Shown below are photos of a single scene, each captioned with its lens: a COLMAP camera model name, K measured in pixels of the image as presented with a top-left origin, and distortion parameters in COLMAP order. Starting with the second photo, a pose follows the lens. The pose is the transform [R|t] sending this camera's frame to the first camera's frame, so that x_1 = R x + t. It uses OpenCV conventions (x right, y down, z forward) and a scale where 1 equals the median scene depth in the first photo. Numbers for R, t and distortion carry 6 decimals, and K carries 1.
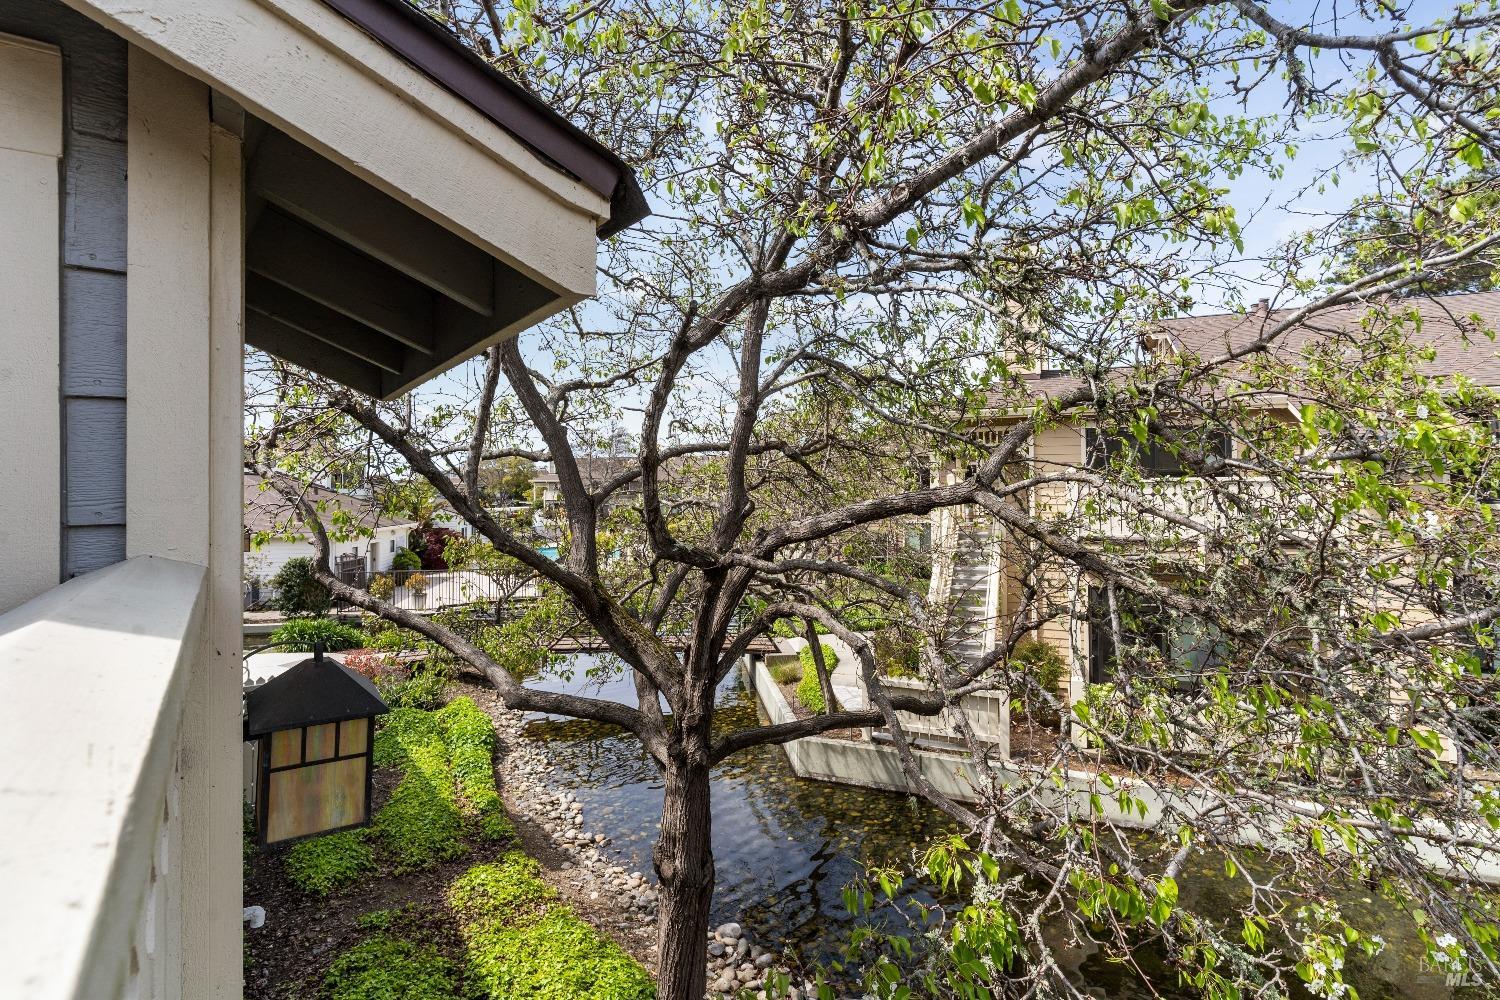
lens RADIAL K [[712.7, 0, 753.1], [0, 712.7, 476.1], [0, 0, 1]] dist [0.002529, 0.000227]
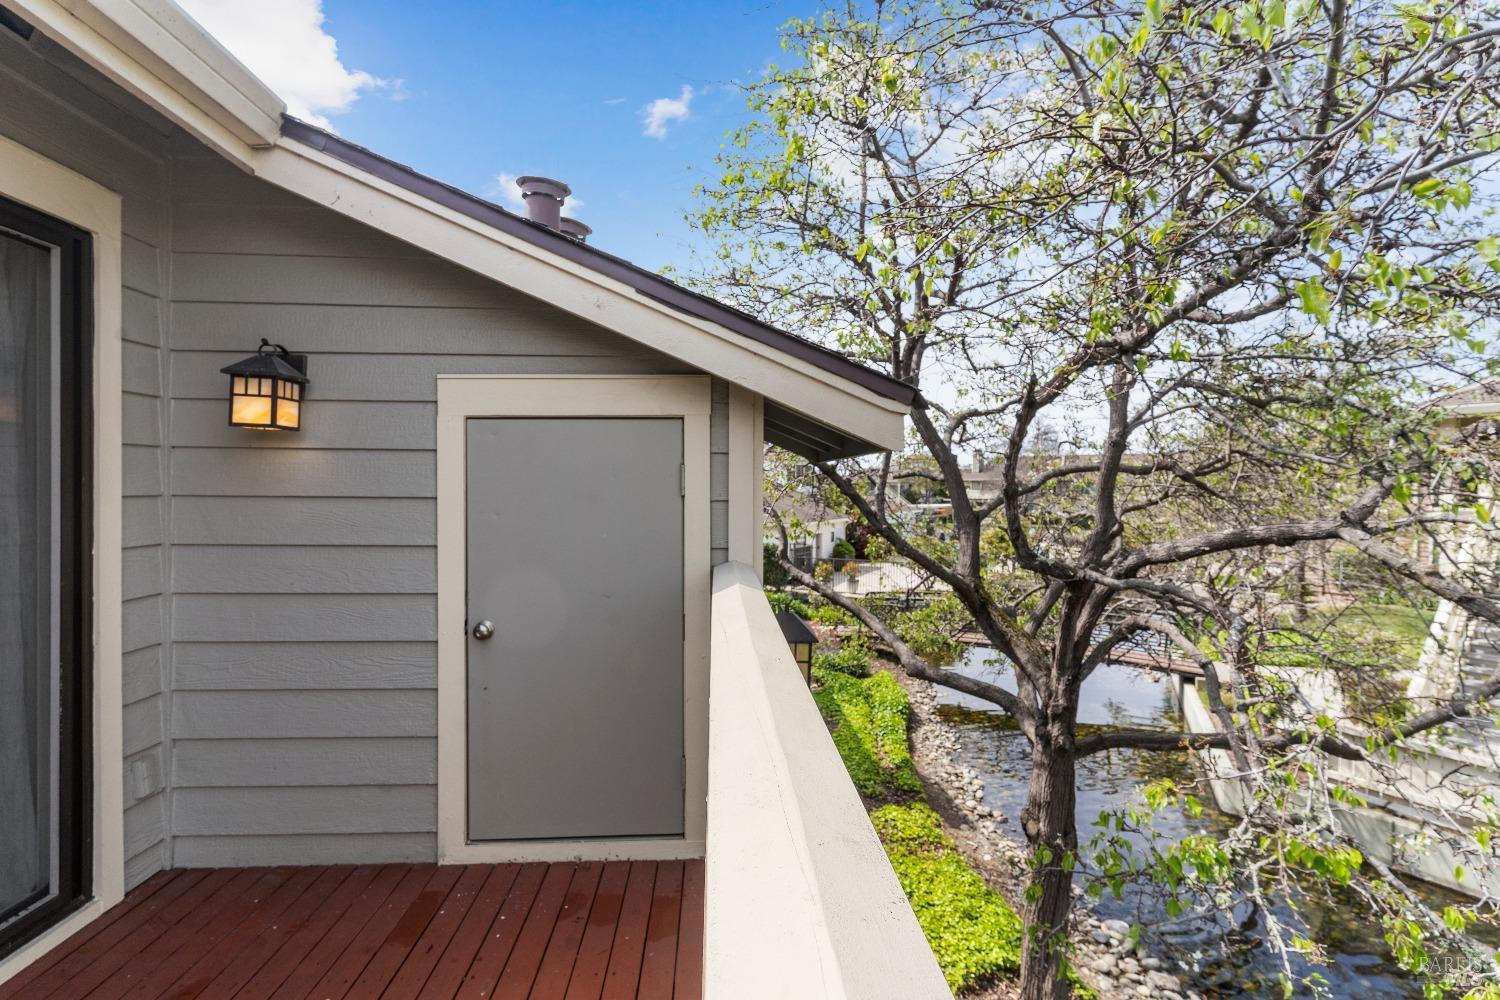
lens RADIAL K [[723.6, 0, 748.1], [0, 723.6, 514.5], [0, 0, 1]] dist [0.000759, 0.000003]
pose [[0.832437, 0.034181, -0.553065, 0.082595], [-0.000720, 0.998162, 0.060606, -0.027029], [0.554119, -0.050052, 0.830931, -0.146286]]
